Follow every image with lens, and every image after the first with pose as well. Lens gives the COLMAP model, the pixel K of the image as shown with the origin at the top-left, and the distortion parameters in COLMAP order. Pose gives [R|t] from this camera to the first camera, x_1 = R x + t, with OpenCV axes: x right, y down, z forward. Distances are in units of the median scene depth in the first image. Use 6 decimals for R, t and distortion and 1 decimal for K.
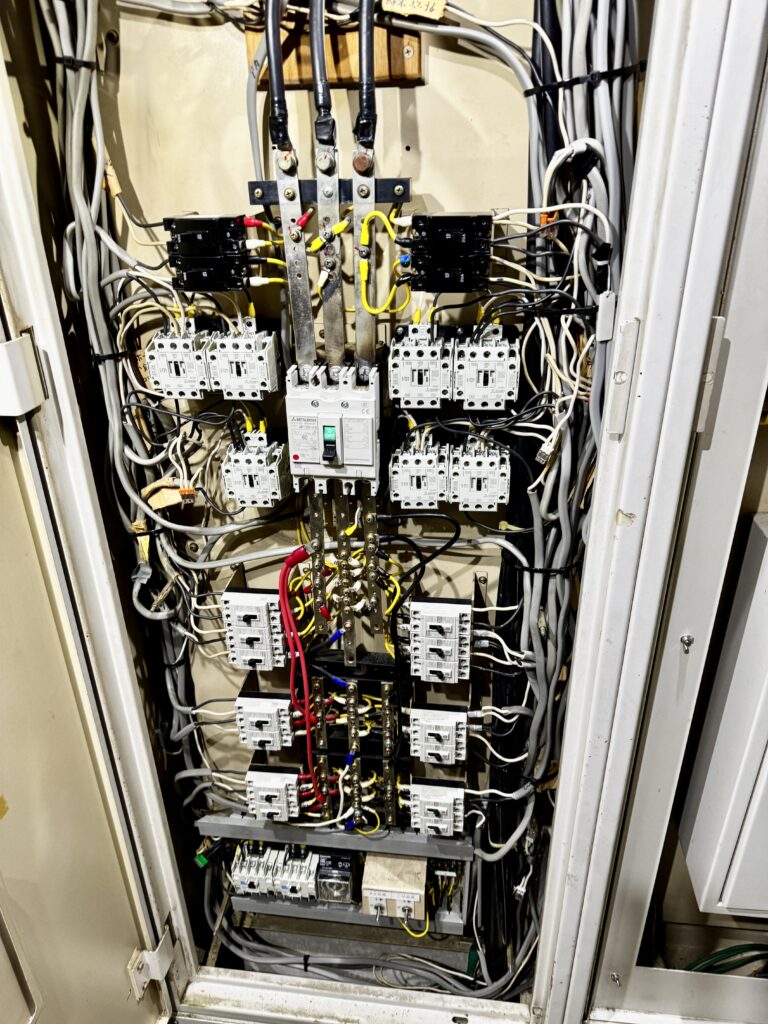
lens RADIAL K [[717.9, 0, 374.9], [0, 717.9, 511.4], [0, 0, 1]] dist [0.033326, -0.043669]
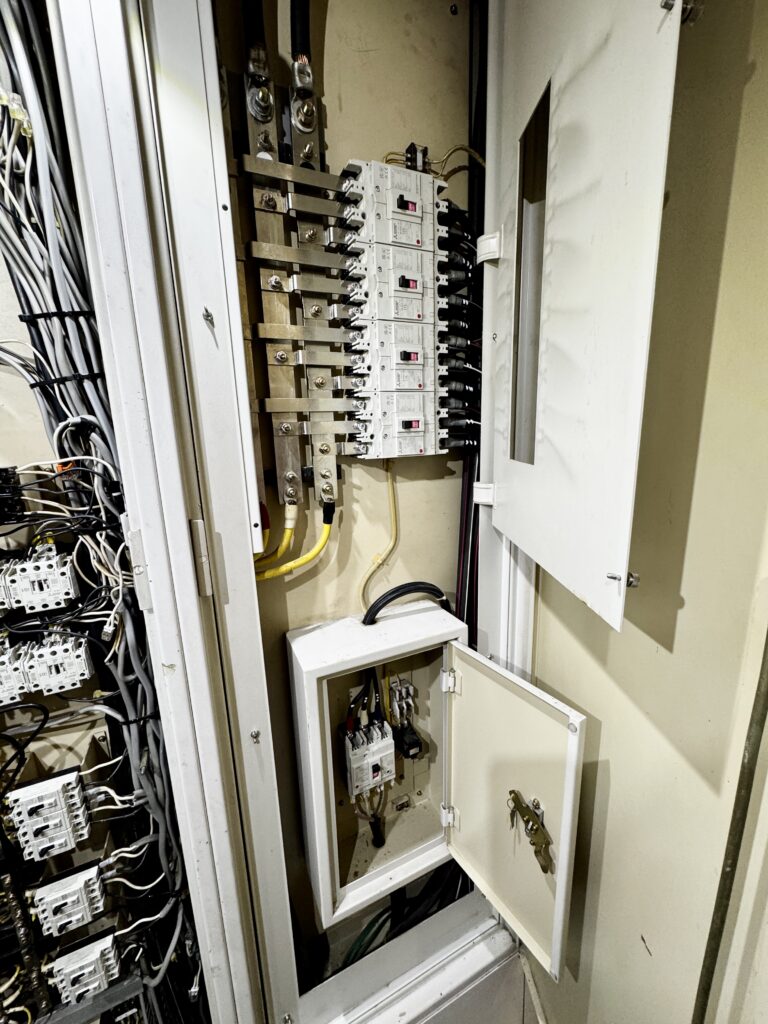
lens RADIAL K [[407.3, 0, 387.9], [0, 407.3, 512.9], [0, 0, 1]] dist [0.000697, -0.002268]
pose [[0.839578, -0.109795, 0.532028, 0.263877], [0.253788, 0.945192, -0.205436, -0.004623], [-0.480312, 0.307502, 0.821427, 0.070031]]
